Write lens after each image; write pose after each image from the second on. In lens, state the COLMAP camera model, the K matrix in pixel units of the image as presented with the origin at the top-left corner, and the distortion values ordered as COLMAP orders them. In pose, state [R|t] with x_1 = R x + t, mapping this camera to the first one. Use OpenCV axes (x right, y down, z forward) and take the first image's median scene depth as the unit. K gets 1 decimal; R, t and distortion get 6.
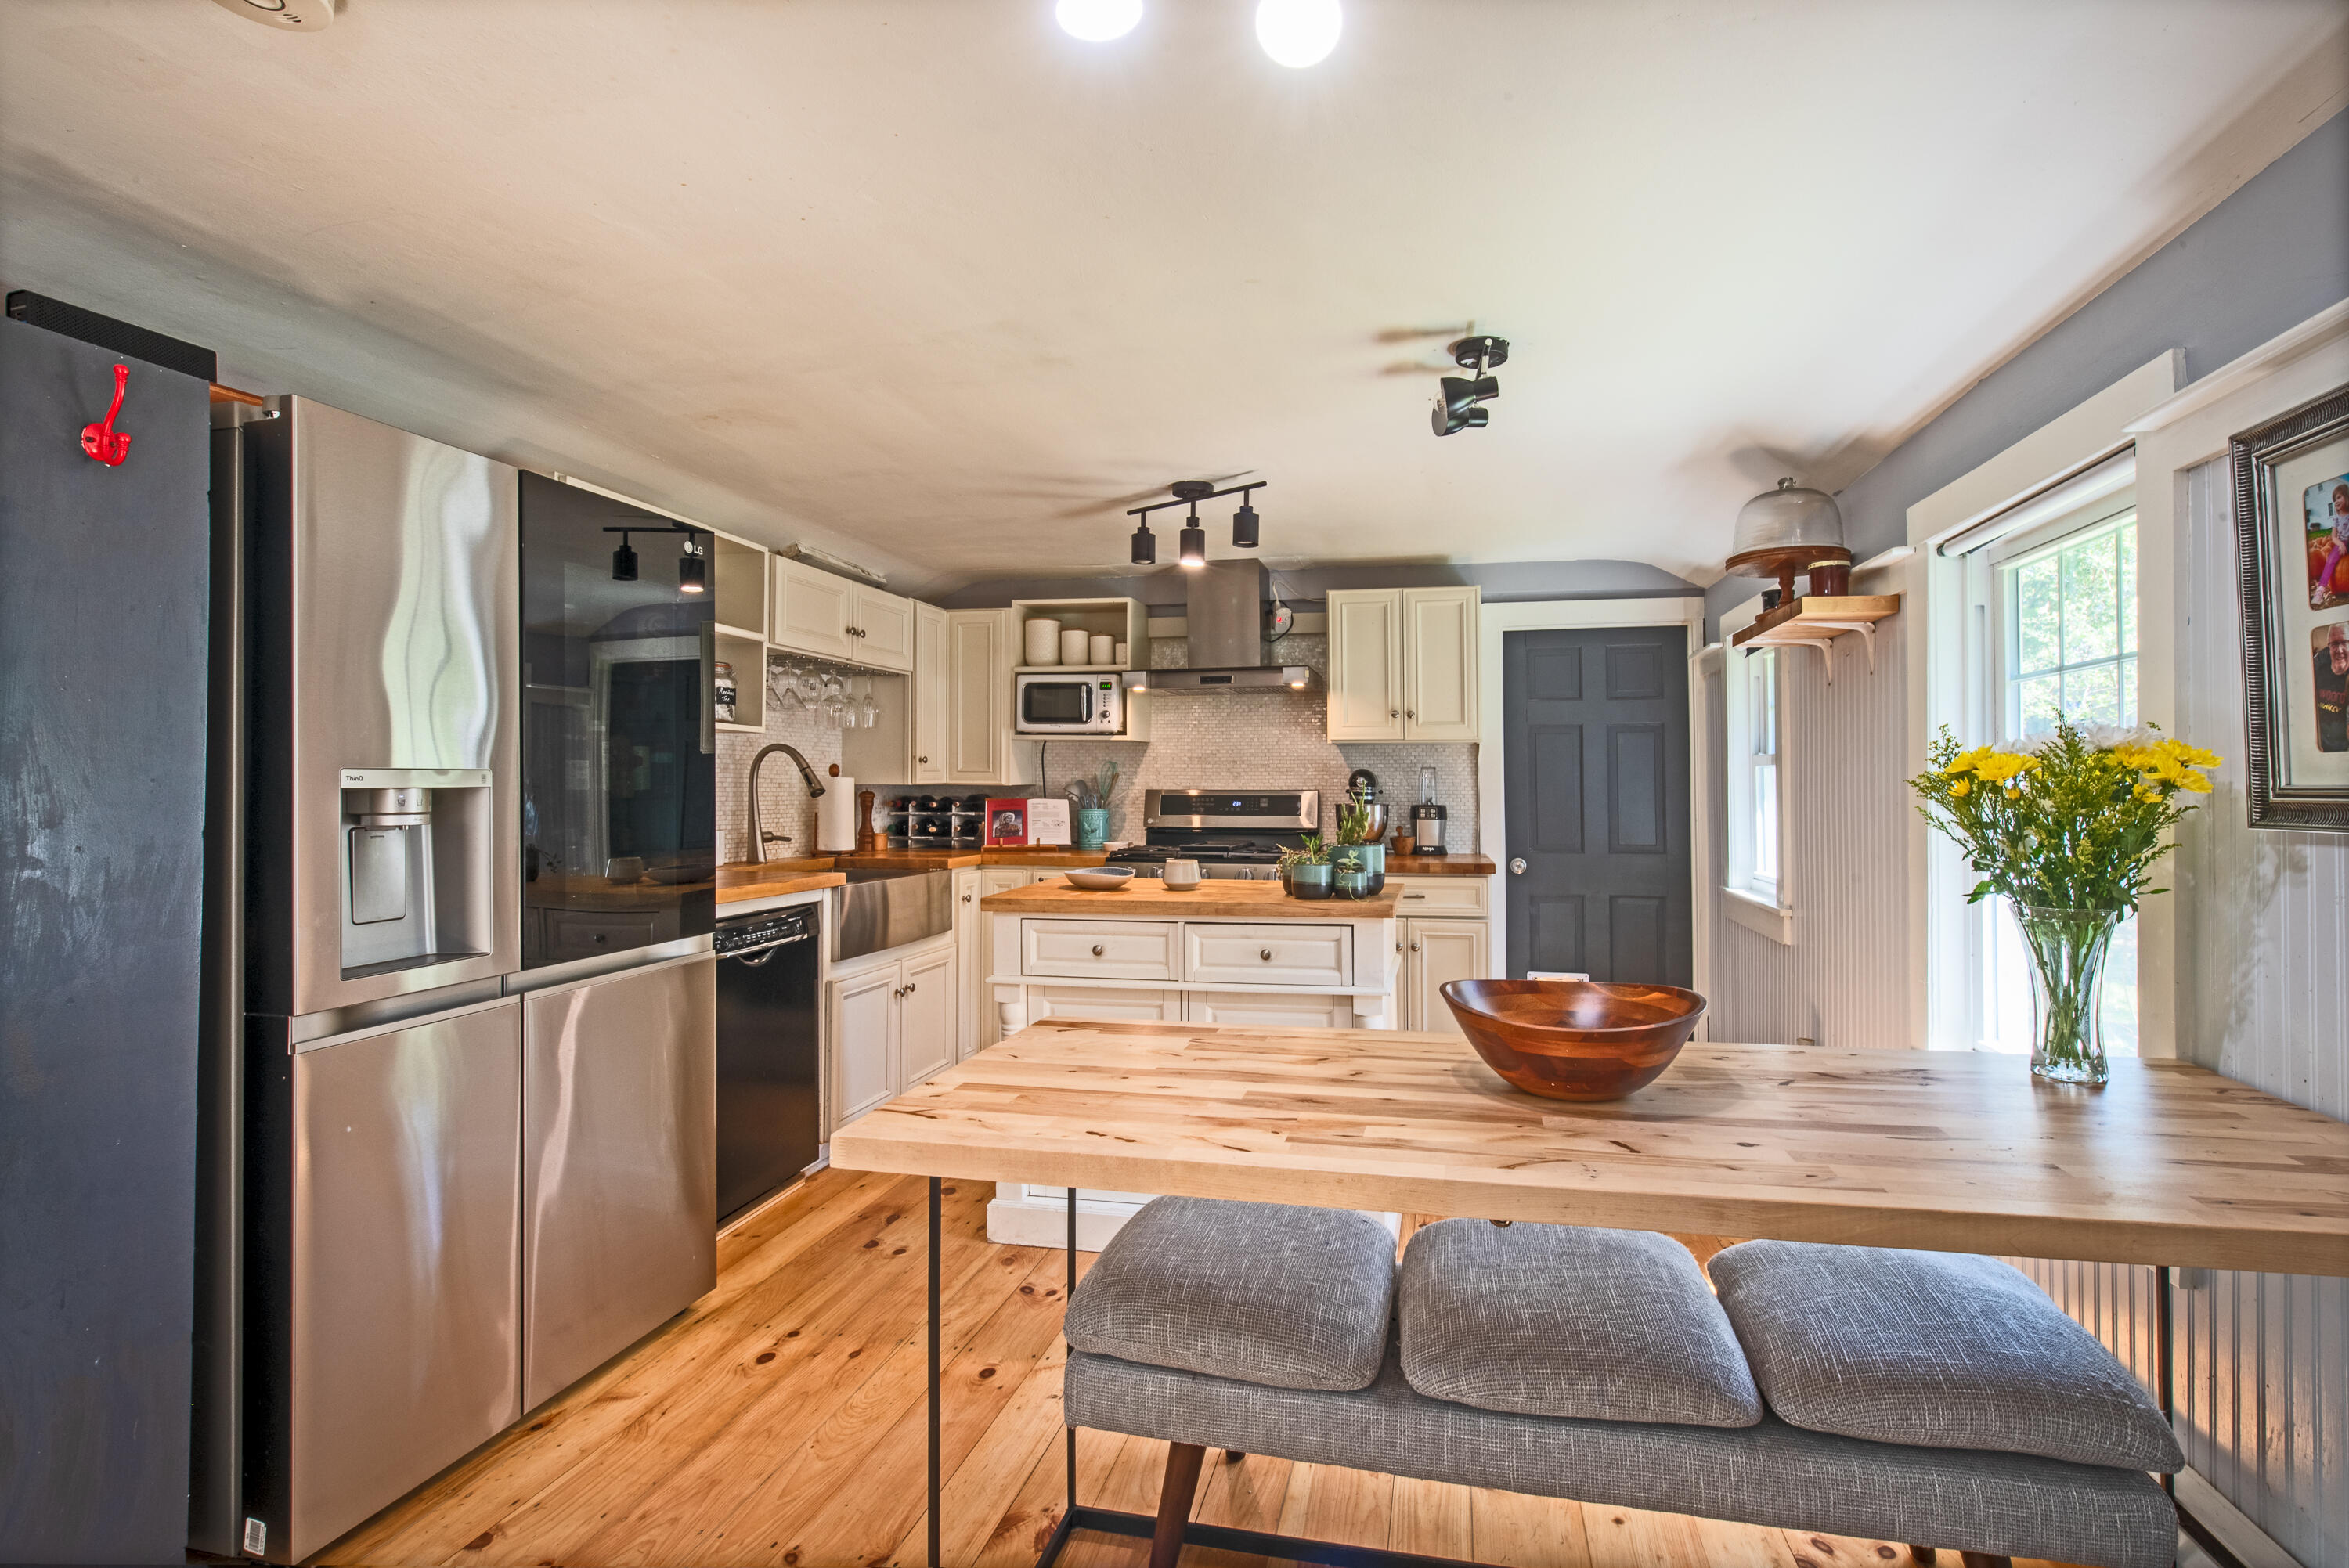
lens RADIAL K [[1063.7, 0, 1180.5], [0, 1063.7, 773.9], [0, 0, 1]] dist [-0.000371, -0.000865]
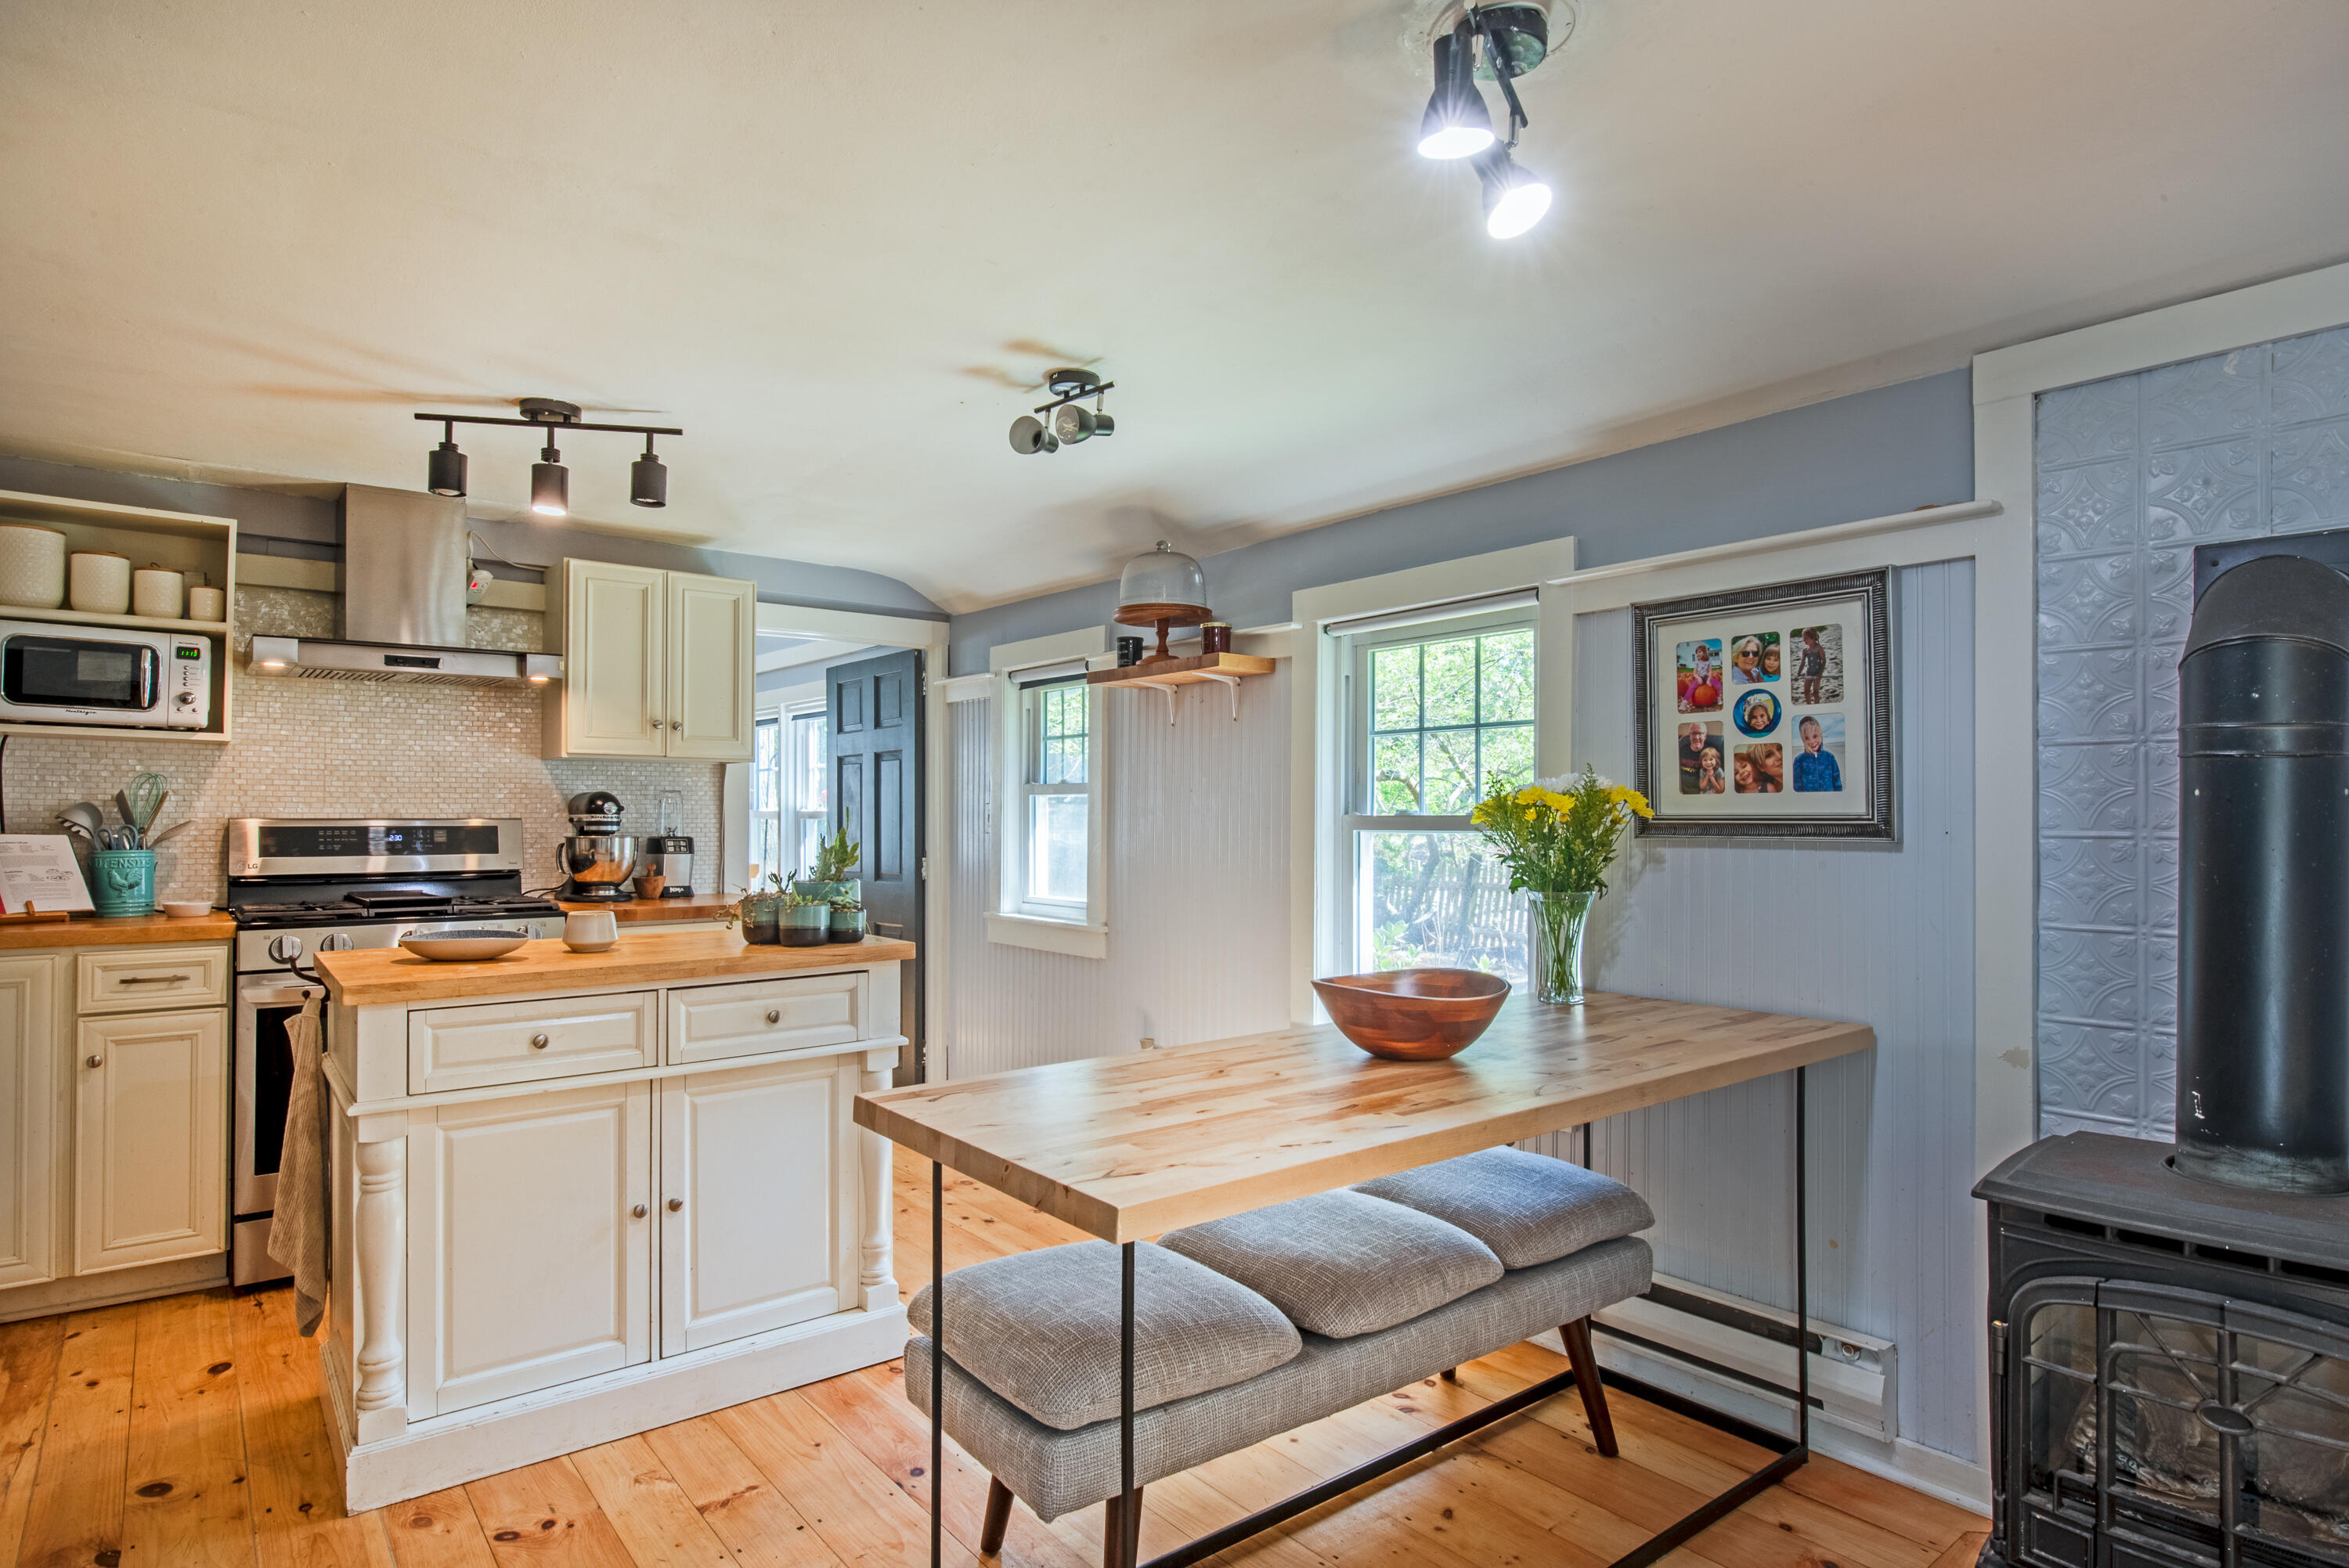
lens RADIAL K [[1265.6, 0, 1182.6], [0, 1265.6, 796.5], [0, 0, 1]] dist [0.008141, 0.000256]
pose [[0.650233, 0.011425, 0.759649, -0.369727], [-0.009535, 0.999931, -0.006877, 0.001843], [-0.759675, -0.002772, 0.650297, 0.092535]]
